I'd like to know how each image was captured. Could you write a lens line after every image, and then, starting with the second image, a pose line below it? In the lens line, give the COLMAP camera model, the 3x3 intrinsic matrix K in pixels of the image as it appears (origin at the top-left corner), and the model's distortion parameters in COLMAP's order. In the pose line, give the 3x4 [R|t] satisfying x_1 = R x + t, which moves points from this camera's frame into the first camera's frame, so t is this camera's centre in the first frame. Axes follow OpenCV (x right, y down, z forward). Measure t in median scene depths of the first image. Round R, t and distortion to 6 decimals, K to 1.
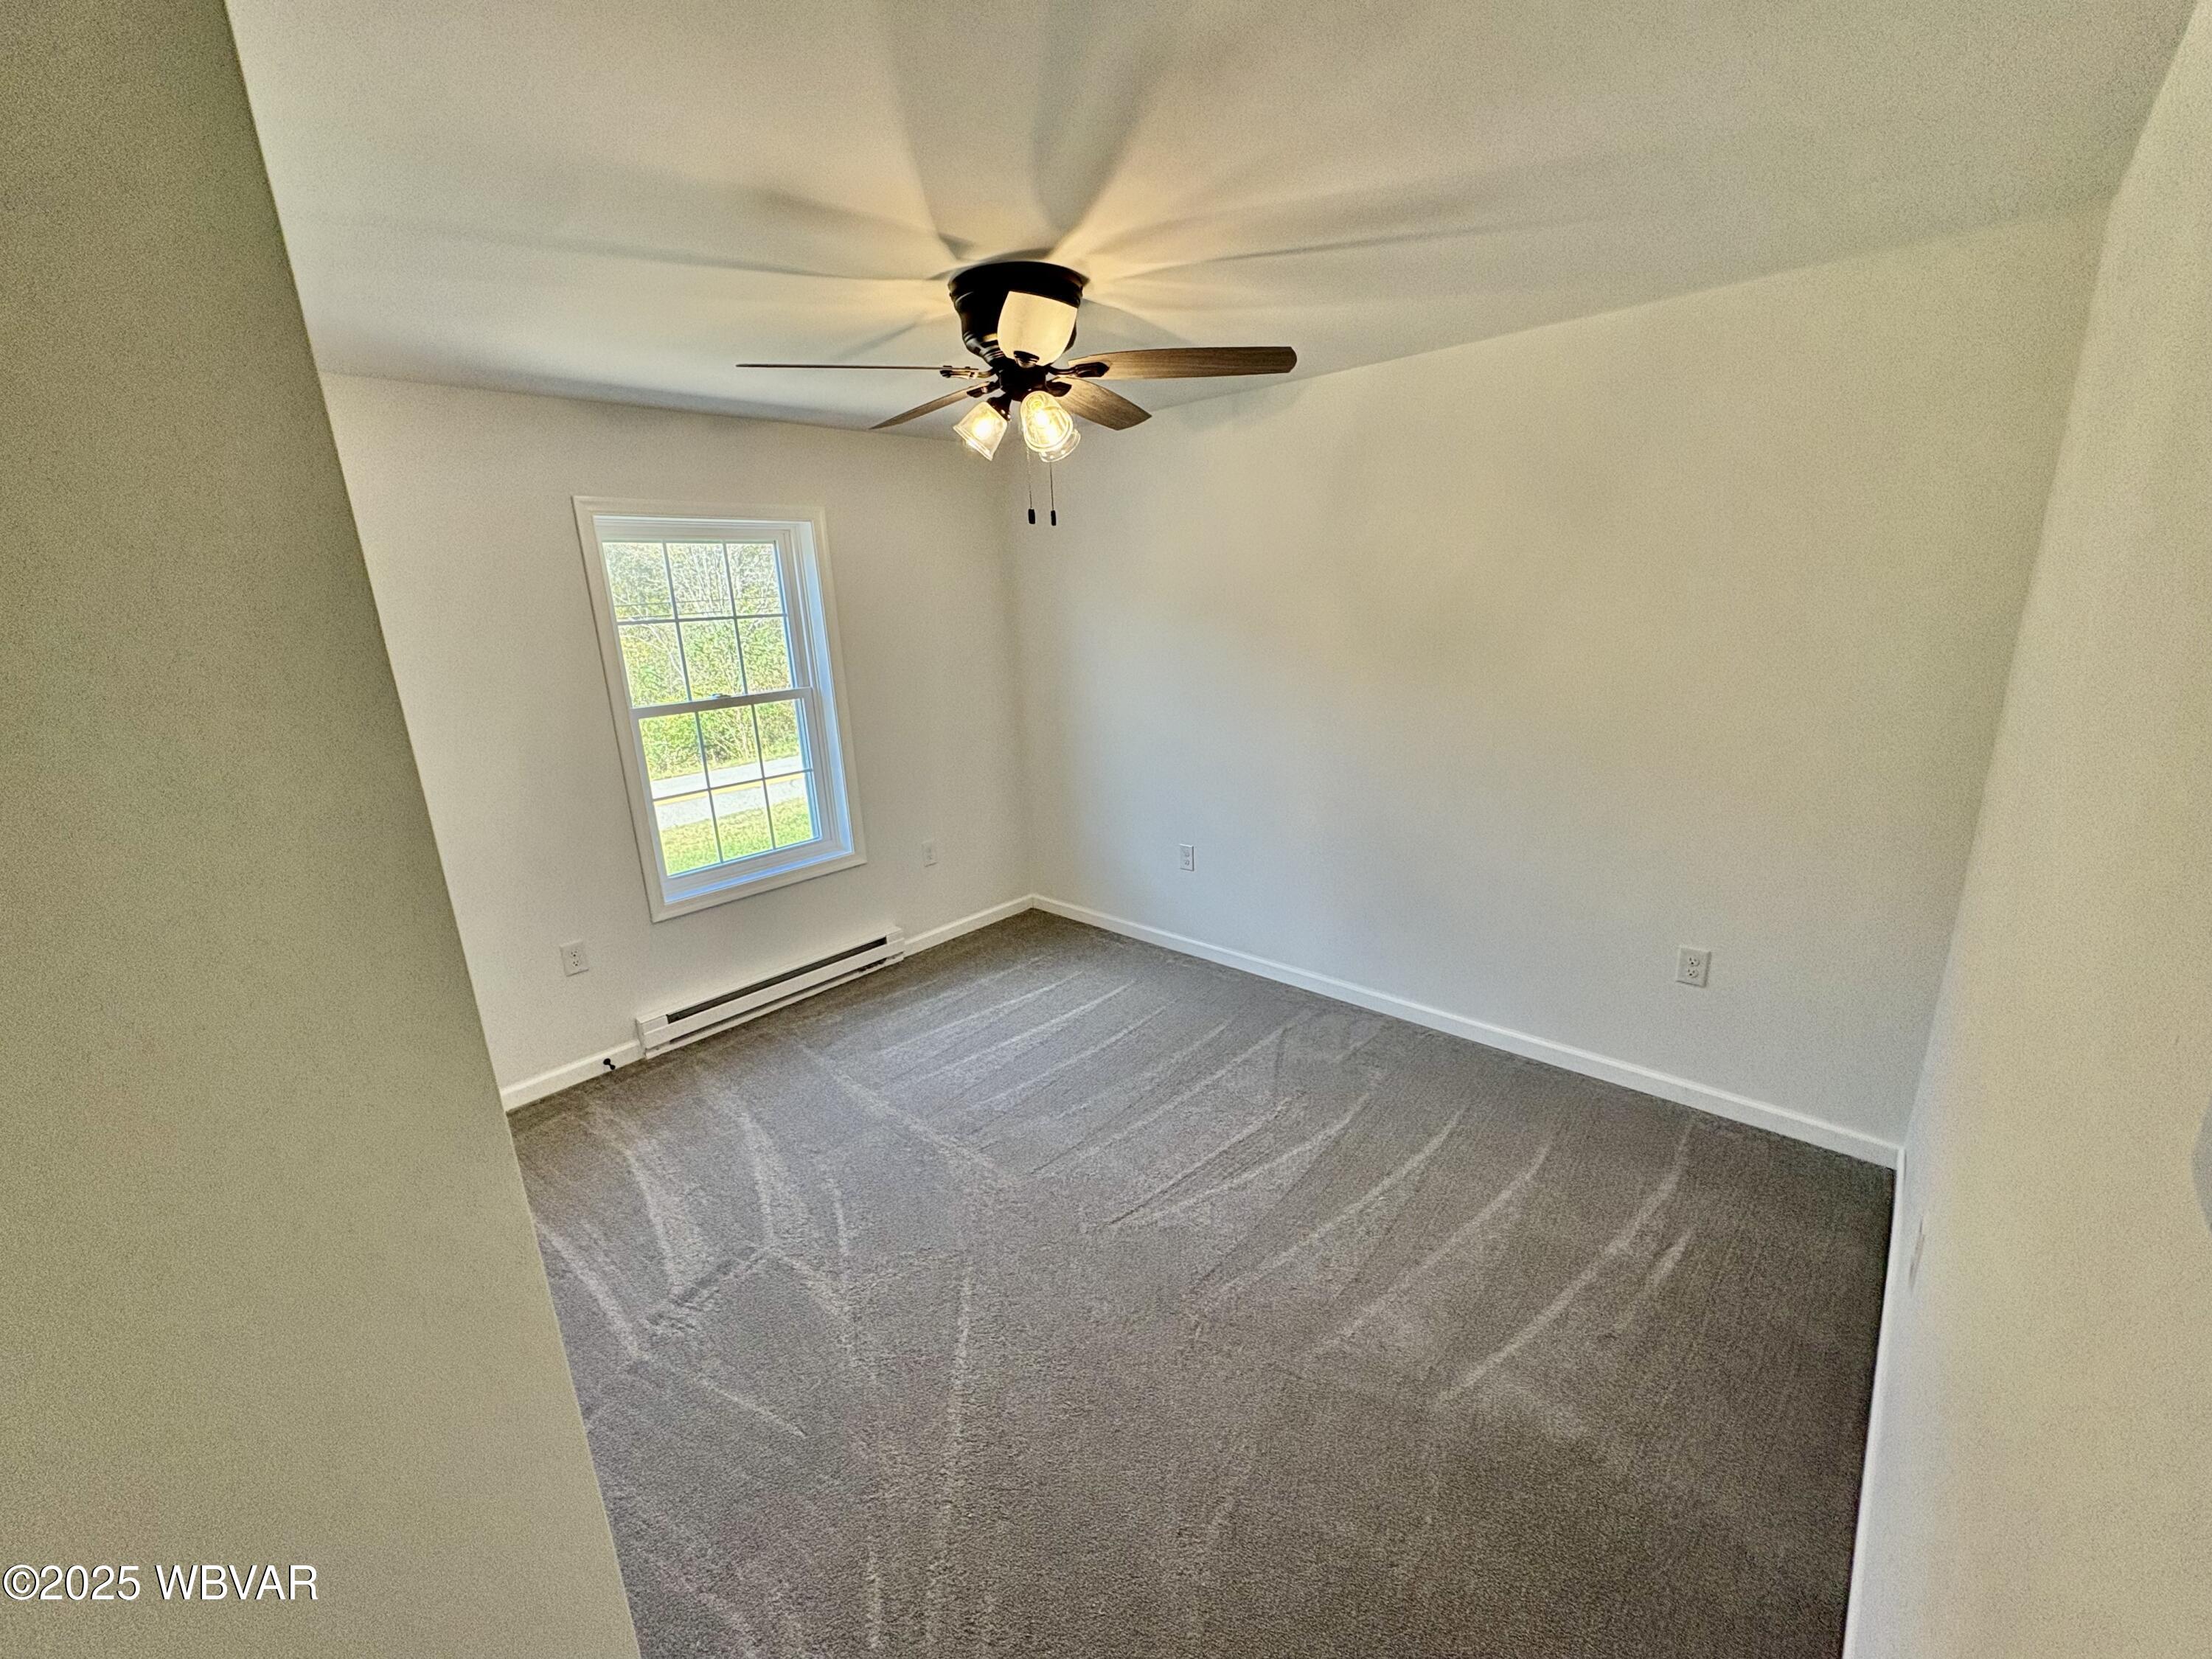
lens RADIAL K [[879.4, 0, 1104.4], [0, 879.4, 822.5], [0, 0, 1]] dist [-0.001099, 0.000136]
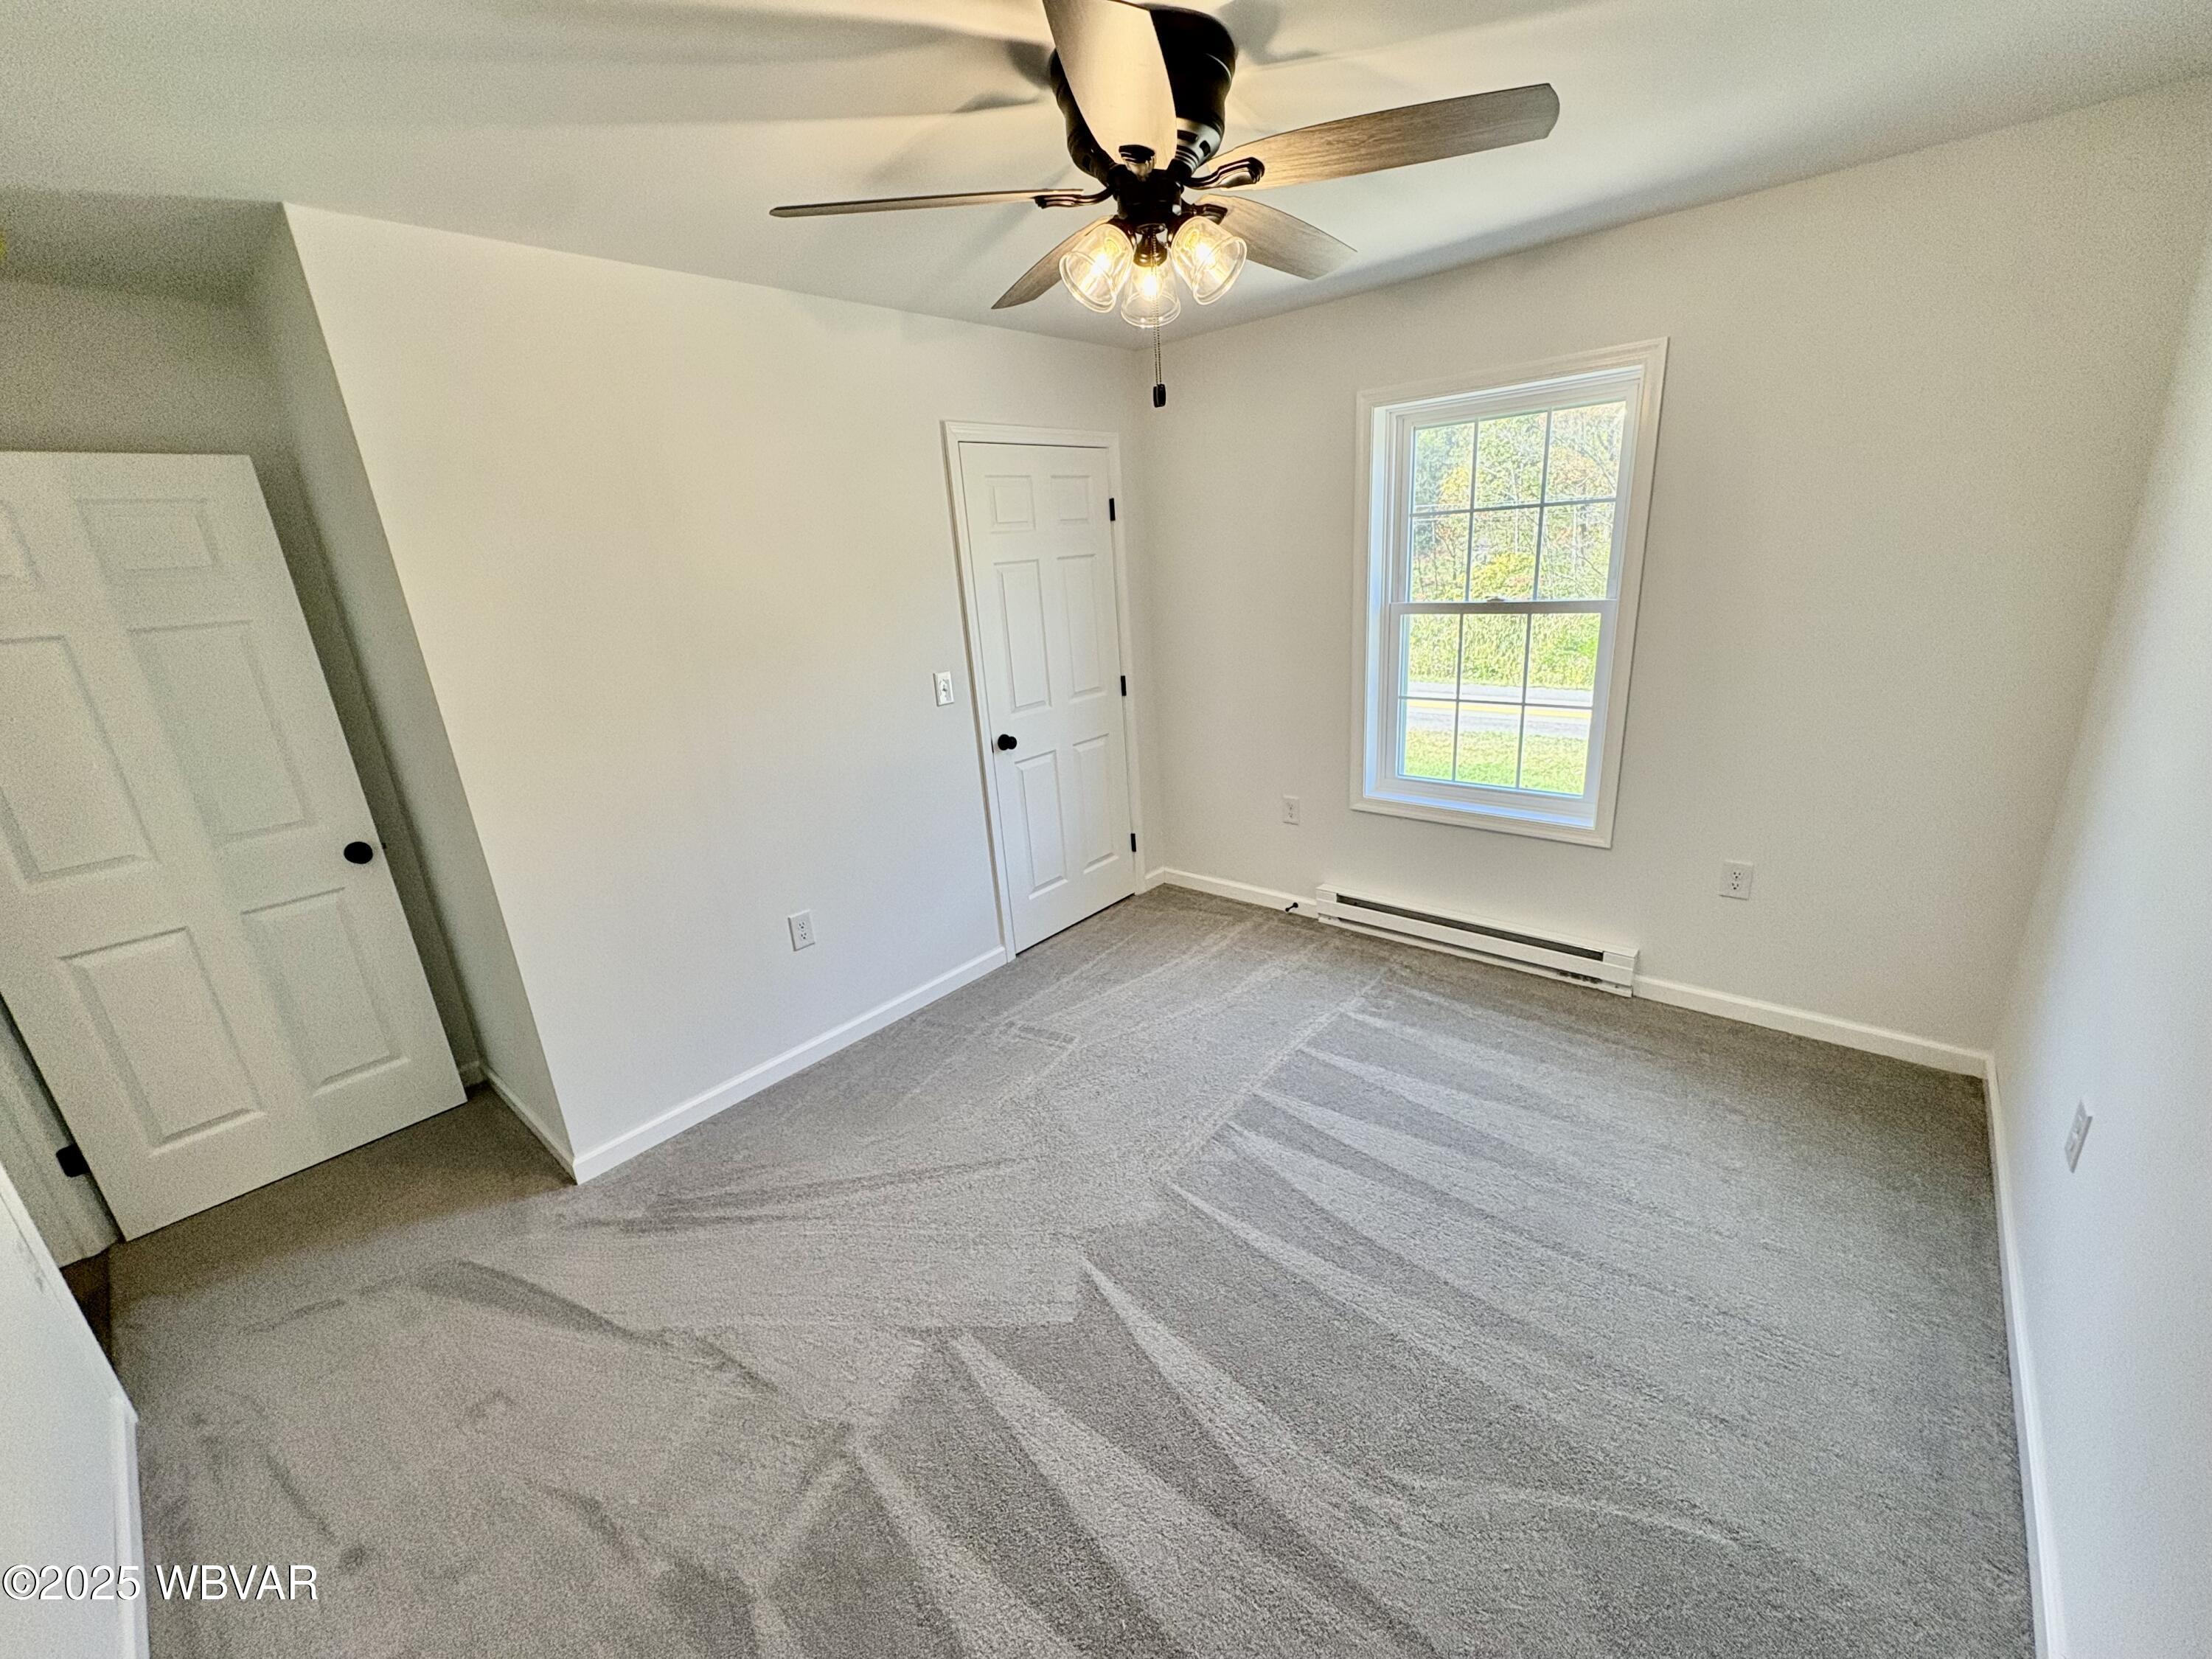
lens RADIAL K [[879.4, 0, 1104.4], [0, 879.4, 822.5], [0, 0, 1]] dist [-0.001099, 0.000136]
pose [[0.027113, 0.337307, -0.941004, 0.457254], [-0.191313, 0.925700, 0.326309, -0.151166], [0.981154, 0.171179, 0.089630, 0.584087]]
